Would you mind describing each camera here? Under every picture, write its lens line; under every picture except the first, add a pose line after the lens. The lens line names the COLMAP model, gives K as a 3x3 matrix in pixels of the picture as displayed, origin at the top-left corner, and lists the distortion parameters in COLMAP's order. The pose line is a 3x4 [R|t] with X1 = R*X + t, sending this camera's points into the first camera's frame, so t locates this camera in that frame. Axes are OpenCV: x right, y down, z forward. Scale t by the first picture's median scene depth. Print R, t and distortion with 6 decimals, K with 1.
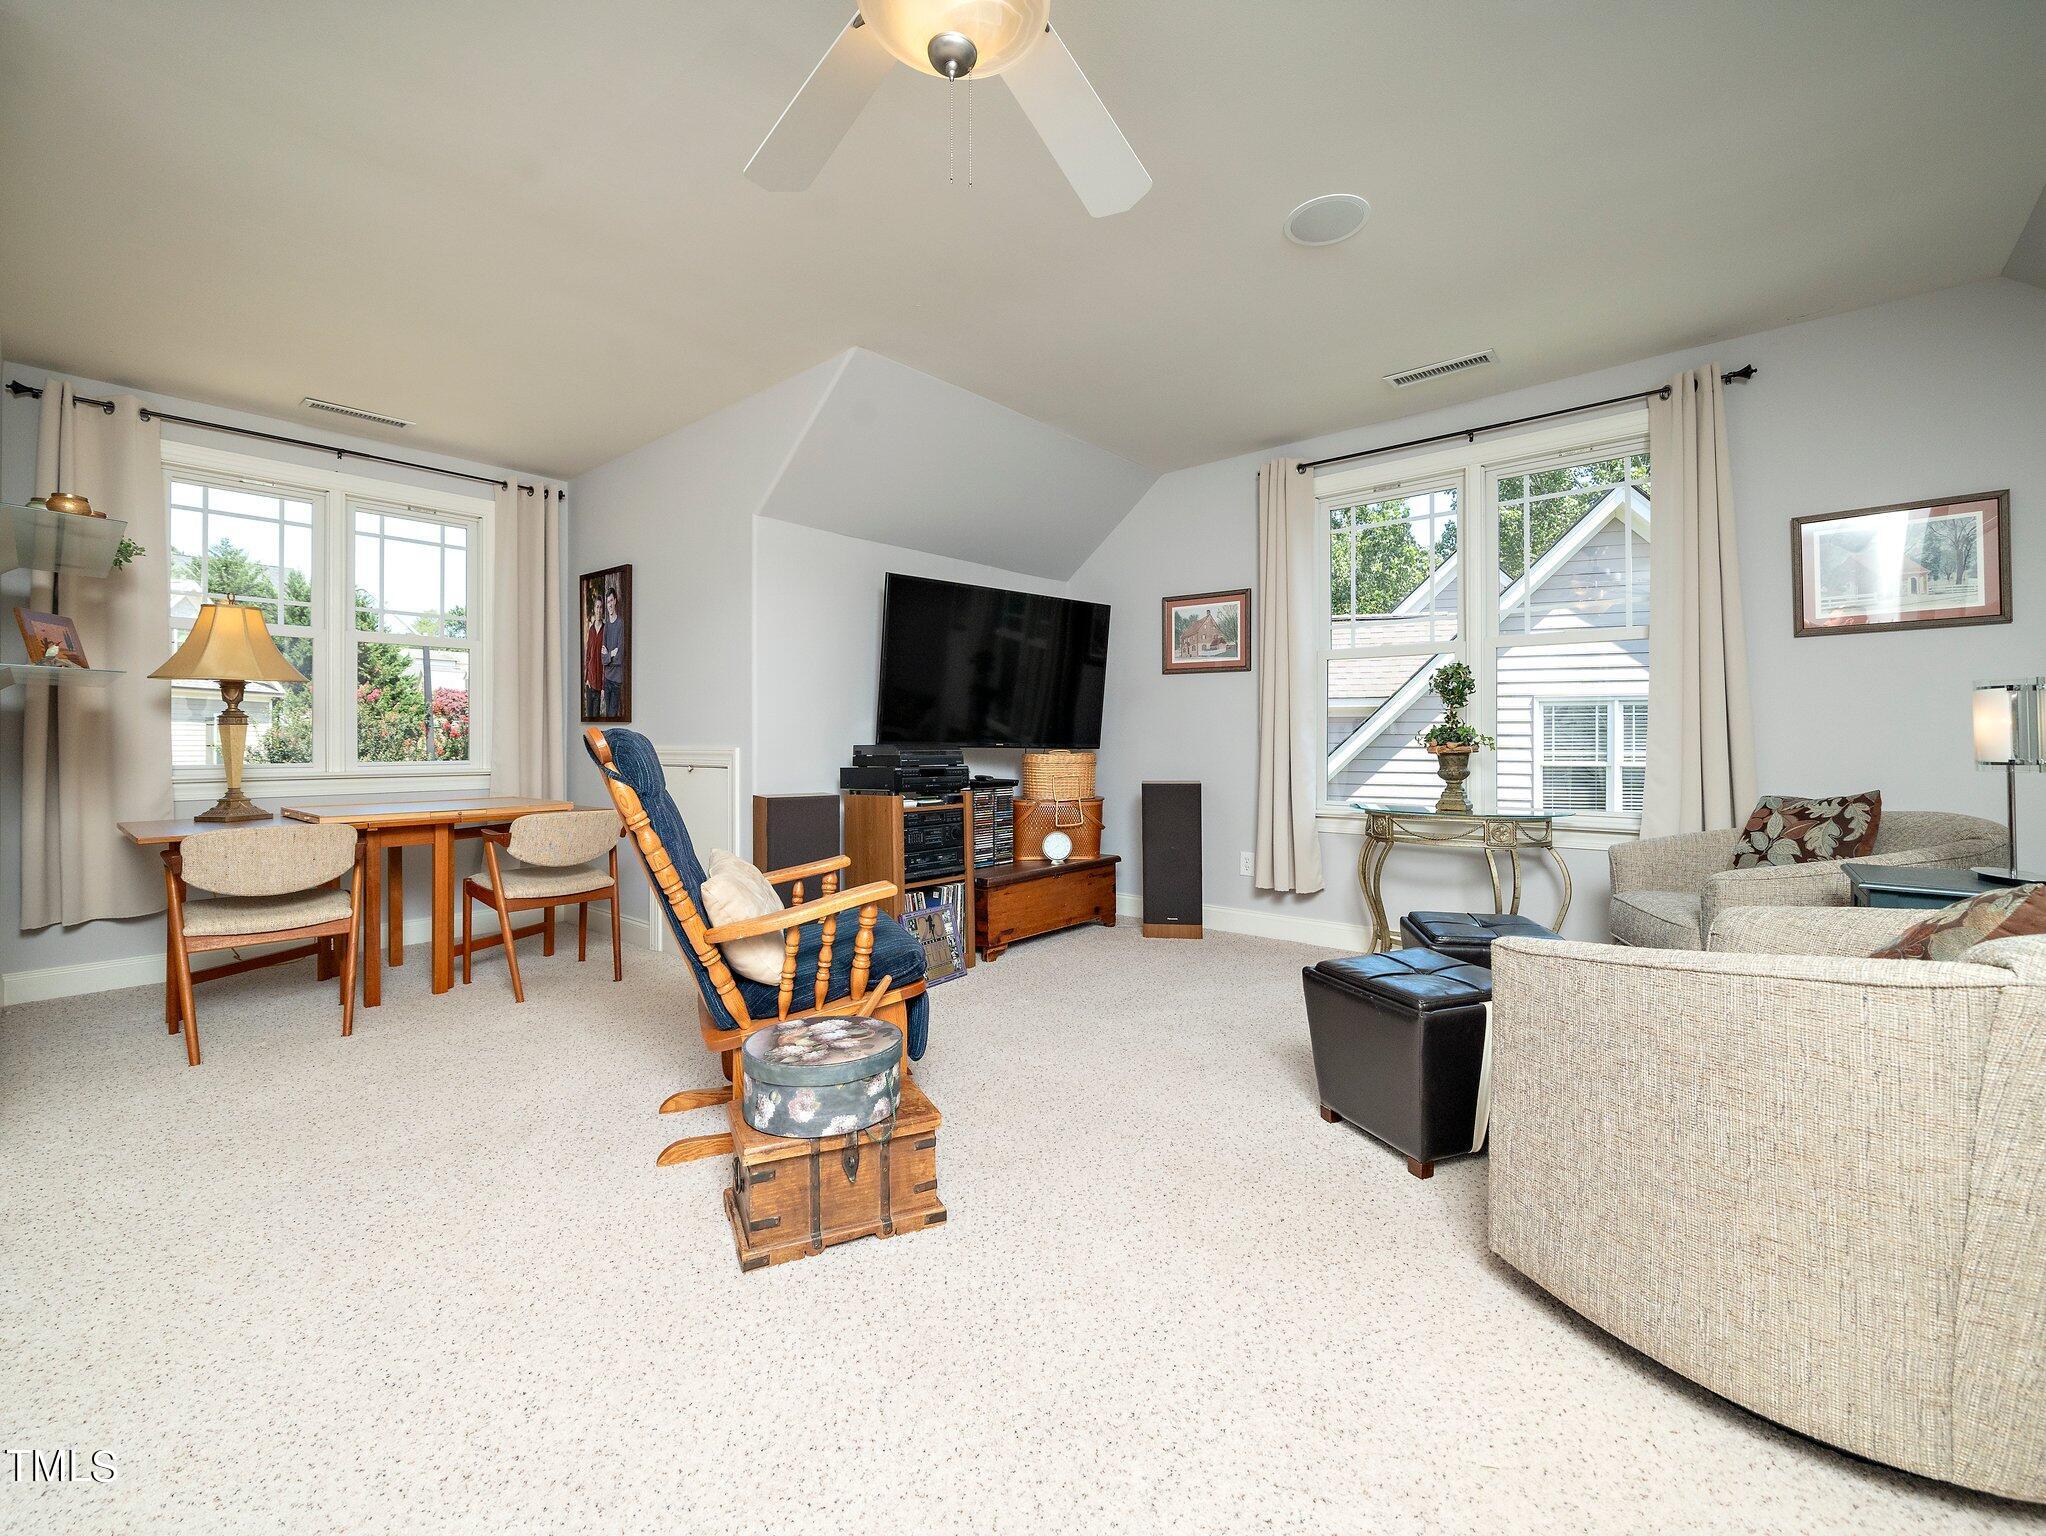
lens RADIAL K [[853.5, 0, 1022.9], [0, 853.5, 736.0], [0, 0, 1]] dist [-0.000352, -0.000519]
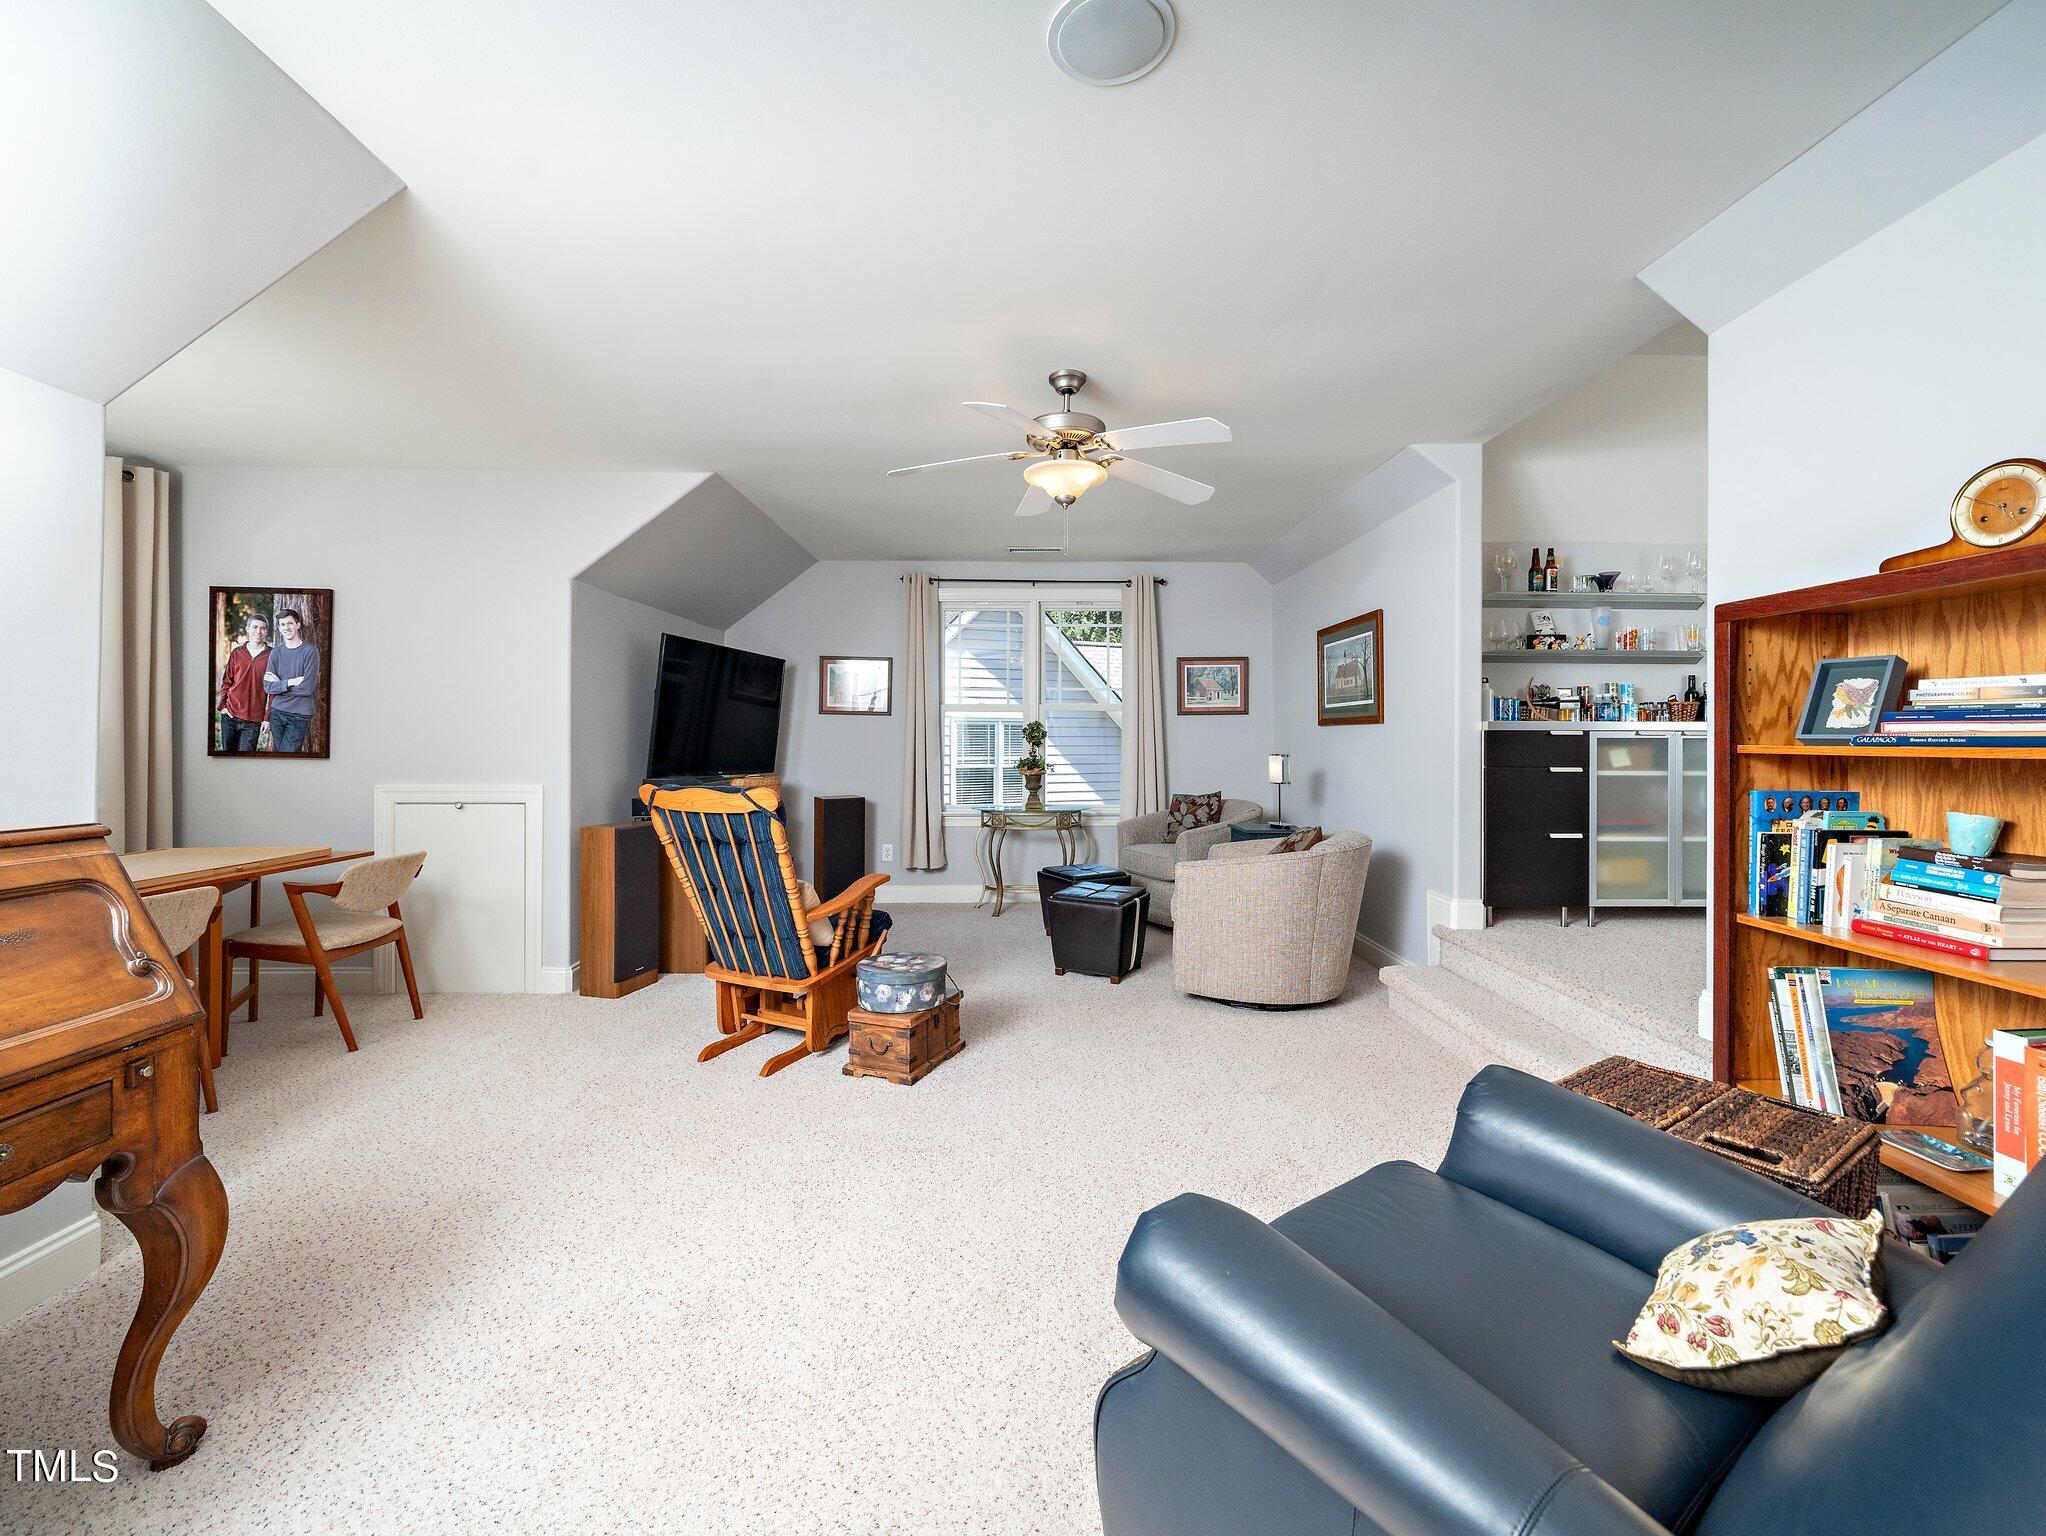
lens RADIAL K [[853.5, 0, 1014.7], [0, 853.5, 734.8], [0, 0, 1]] dist [-0.000352, -0.000519]
pose [[0.751276, 0.004102, 0.659975, -0.644169], [-0.006746, 0.999976, 0.001463, -0.060890], [-0.659954, -0.005551, 0.751286, -0.244959]]
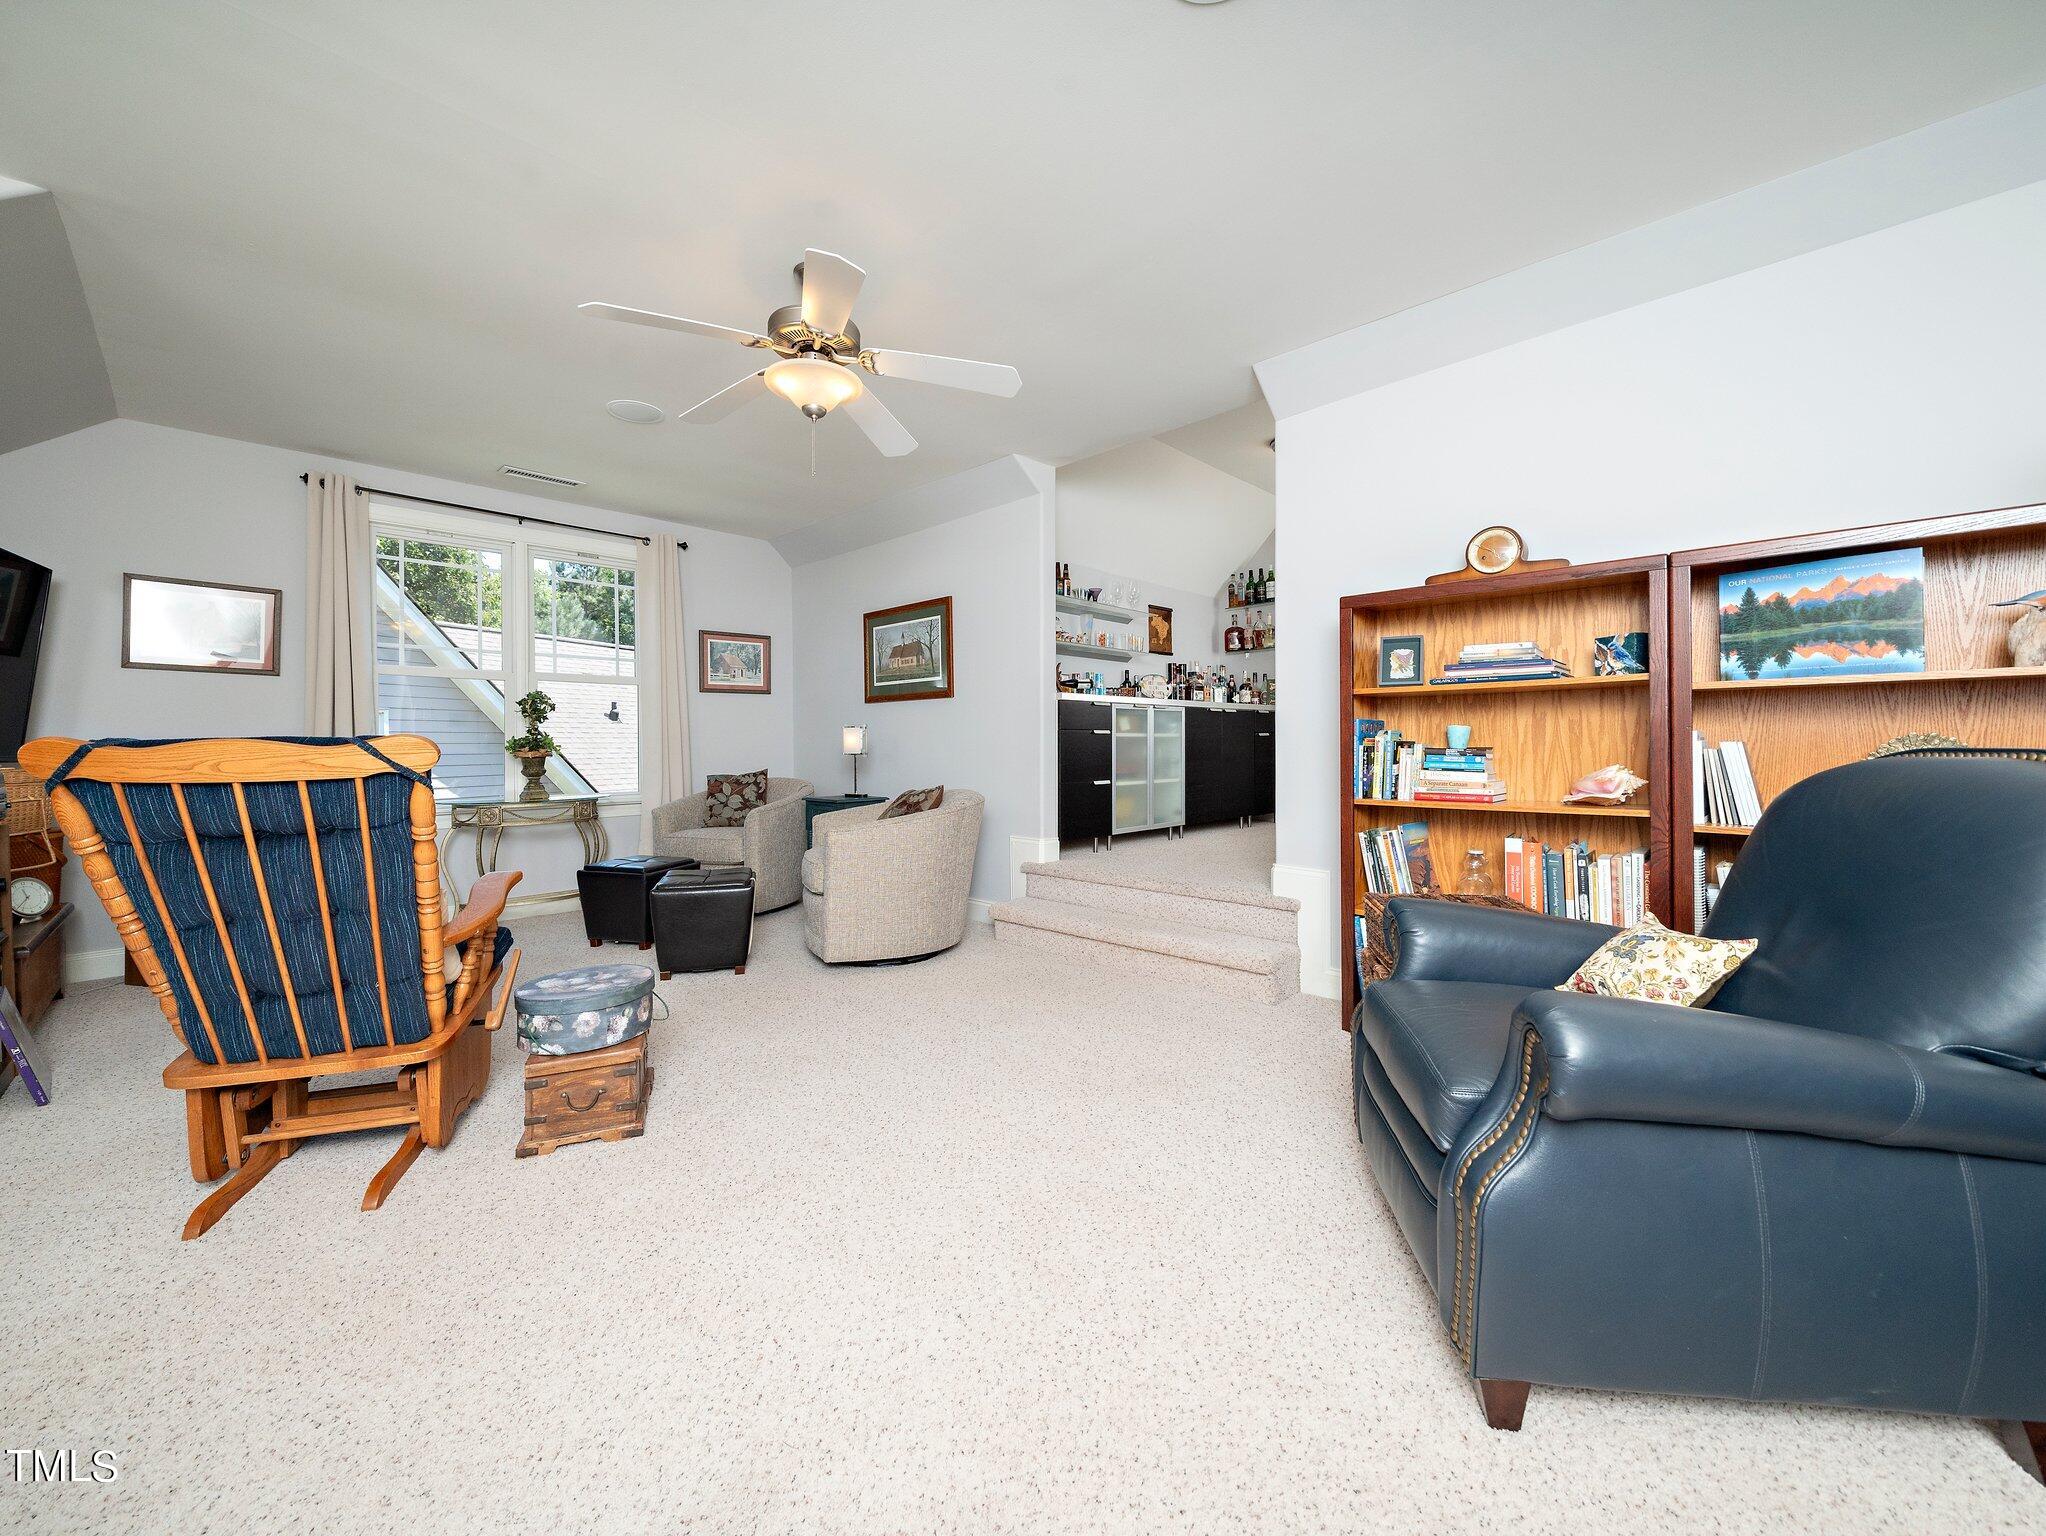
lens RADIAL K [[805.2, 0, 1034.4], [0, 805.2, 746.4], [0, 0, 1]] dist [-0.005761, -0.000182]
pose [[0.048702, -0.002691, 0.998810, -0.744354], [-0.000805, 0.999996, 0.002733, -0.000745], [-0.998813, -0.000938, 0.048700, 0.143832]]
